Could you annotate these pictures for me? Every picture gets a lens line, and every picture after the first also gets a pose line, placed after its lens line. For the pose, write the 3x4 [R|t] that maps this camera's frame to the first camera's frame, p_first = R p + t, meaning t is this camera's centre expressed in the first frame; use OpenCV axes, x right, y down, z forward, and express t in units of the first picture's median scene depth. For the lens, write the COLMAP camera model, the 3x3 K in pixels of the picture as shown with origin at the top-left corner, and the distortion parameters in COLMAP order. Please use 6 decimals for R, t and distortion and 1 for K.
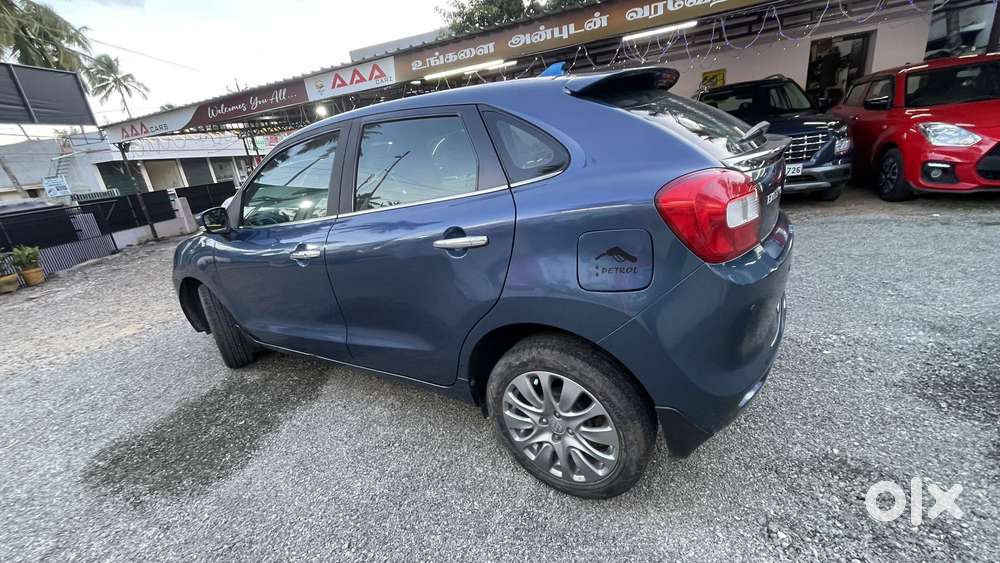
lens RADIAL K [[407.9, 0, 493.1], [0, 407.9, 278.8], [0, 0, 1]] dist [-0.003778, 0.000125]
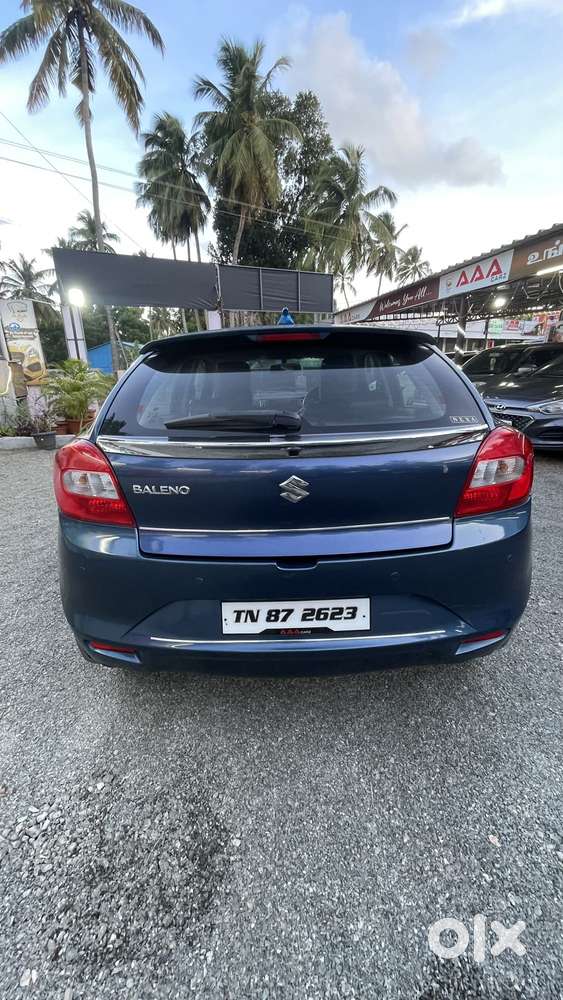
lens RADIAL K [[407.9, 0, 280.4], [0, 407.9, 500.9], [0, 0, 1]] dist [-0.003778, 0.000125]
pose [[0.515644, 0.385232, -0.765315, 0.432884], [-0.315145, 0.915881, 0.248687, -0.139835], [0.796740, 0.112951, 0.593673, 0.187970]]
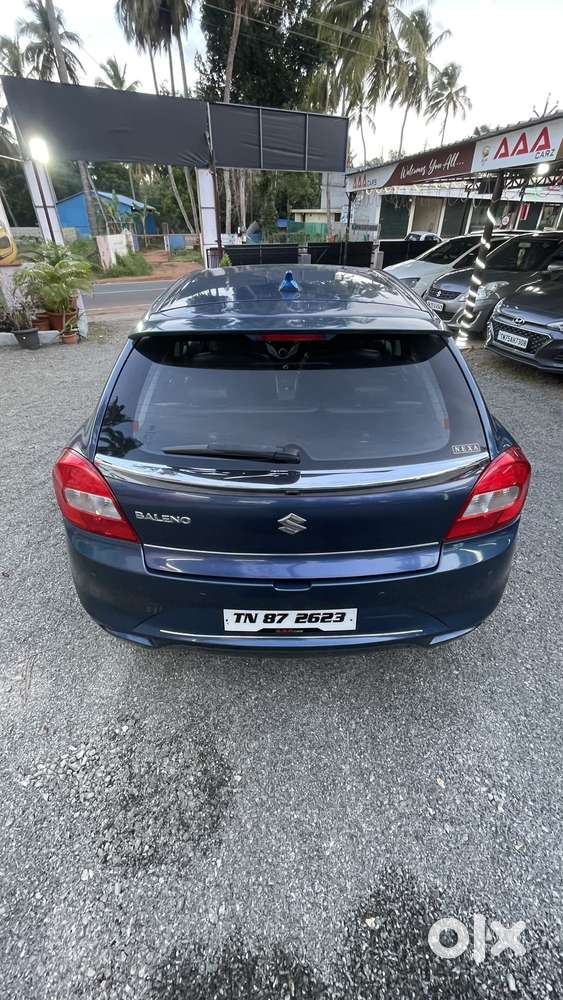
lens RADIAL K [[407.9, 0, 280.6], [0, 407.9, 499.2], [0, 0, 1]] dist [-0.003778, 0.000125]
pose [[0.509917, 0.590066, -0.625945, 0.393959], [-0.336557, 0.806498, 0.486097, -0.219950], [0.791652, -0.037203, 0.609838, 0.179588]]
